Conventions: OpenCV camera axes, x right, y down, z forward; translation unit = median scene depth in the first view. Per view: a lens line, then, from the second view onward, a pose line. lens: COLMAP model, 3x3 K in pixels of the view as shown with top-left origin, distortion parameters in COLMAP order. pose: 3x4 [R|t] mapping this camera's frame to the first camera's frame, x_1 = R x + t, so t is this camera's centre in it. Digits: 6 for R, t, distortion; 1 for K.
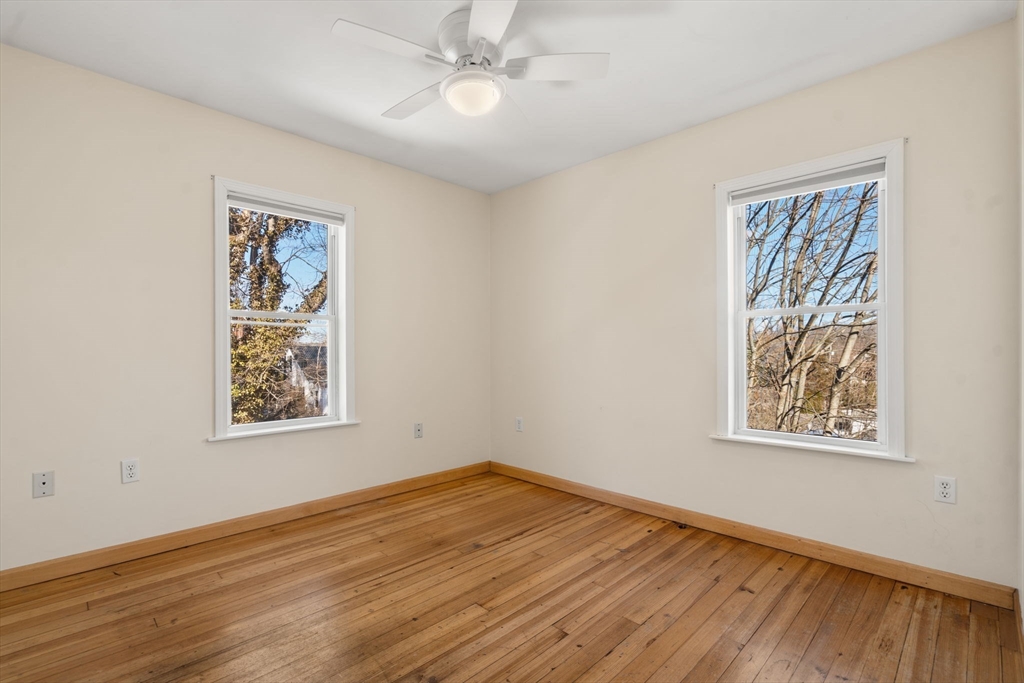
lens RADIAL K [[462.9, 0, 508.2], [0, 462.9, 345.9], [0, 0, 1]] dist [-0.002889, 0.000702]
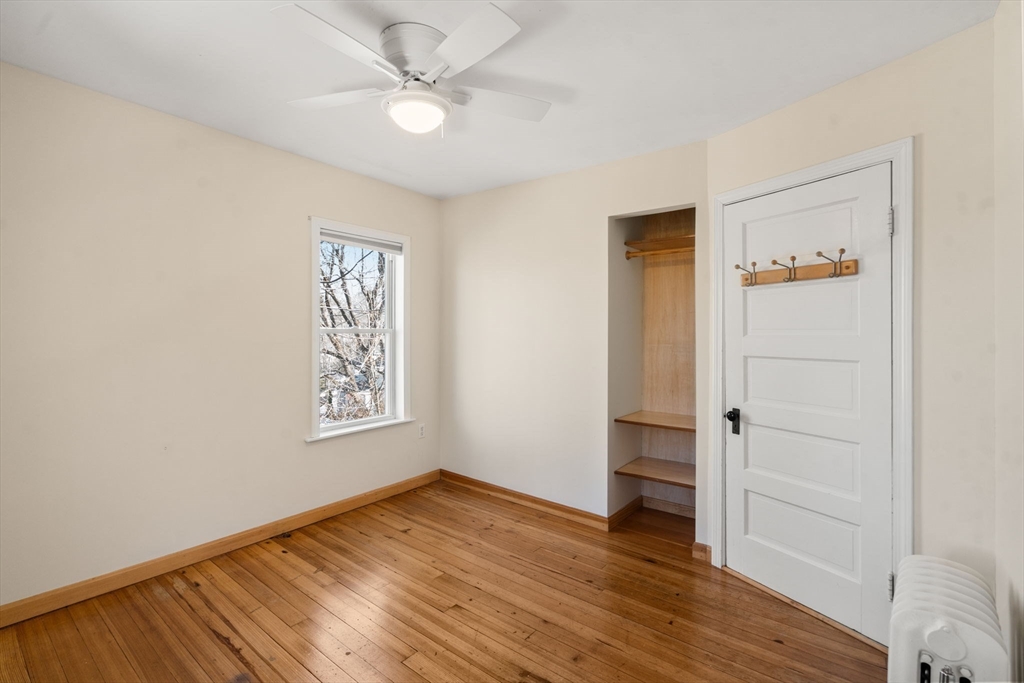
lens RADIAL K [[462.9, 0, 508.2], [0, 462.9, 345.9], [0, 0, 1]] dist [-0.002889, 0.000702]
pose [[-0.110133, -0.025766, 0.993583, -0.758304], [-0.008033, 0.999654, 0.025033, -0.063524], [-0.993884, -0.005225, -0.110302, 0.703011]]
